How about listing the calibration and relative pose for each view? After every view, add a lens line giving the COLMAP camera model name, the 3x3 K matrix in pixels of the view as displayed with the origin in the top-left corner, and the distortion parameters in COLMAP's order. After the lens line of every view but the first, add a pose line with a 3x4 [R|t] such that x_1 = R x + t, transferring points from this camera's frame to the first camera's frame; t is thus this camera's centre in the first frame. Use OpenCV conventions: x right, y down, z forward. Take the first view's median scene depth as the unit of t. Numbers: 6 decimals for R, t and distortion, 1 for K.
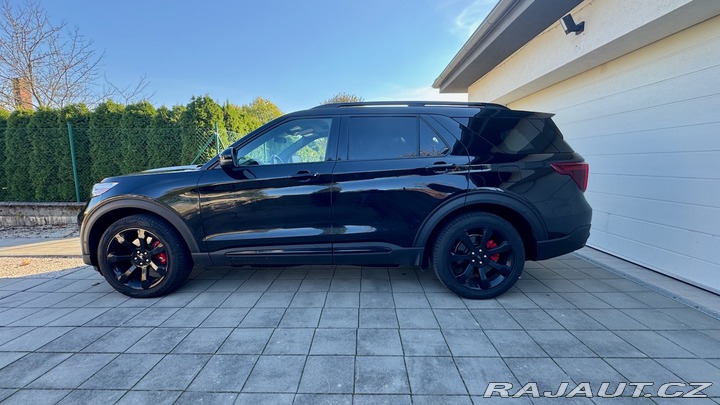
lens RADIAL K [[284.1, 0, 359.5], [0, 284.1, 201.5], [0, 0, 1]] dist [-0.002226, -0.000136]
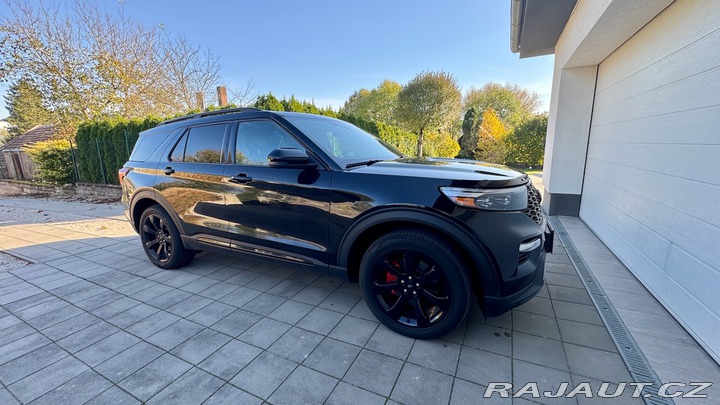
lens RADIAL K [[284.1, 0, 360.4], [0, 284.1, 201.5], [0, 0, 1]] dist [-0.002226, -0.000136]
pose [[0.904983, 0.060239, -0.421162, 0.791118], [-0.031072, 0.996640, 0.075784, -0.104886], [0.424312, -0.055497, 0.903814, 0.259765]]
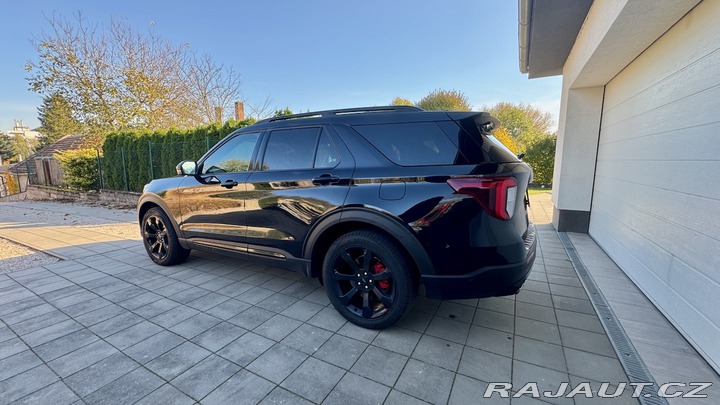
lens RADIAL K [[284.1, 0, 360.7], [0, 284.1, 201.6], [0, 0, 1]] dist [-0.002226, -0.000136]
pose [[0.888227, 0.061758, -0.455235, 0.819725], [-0.056919, 0.998082, 0.024344, -0.076568], [0.455865, 0.004289, 0.890039, 0.197254]]
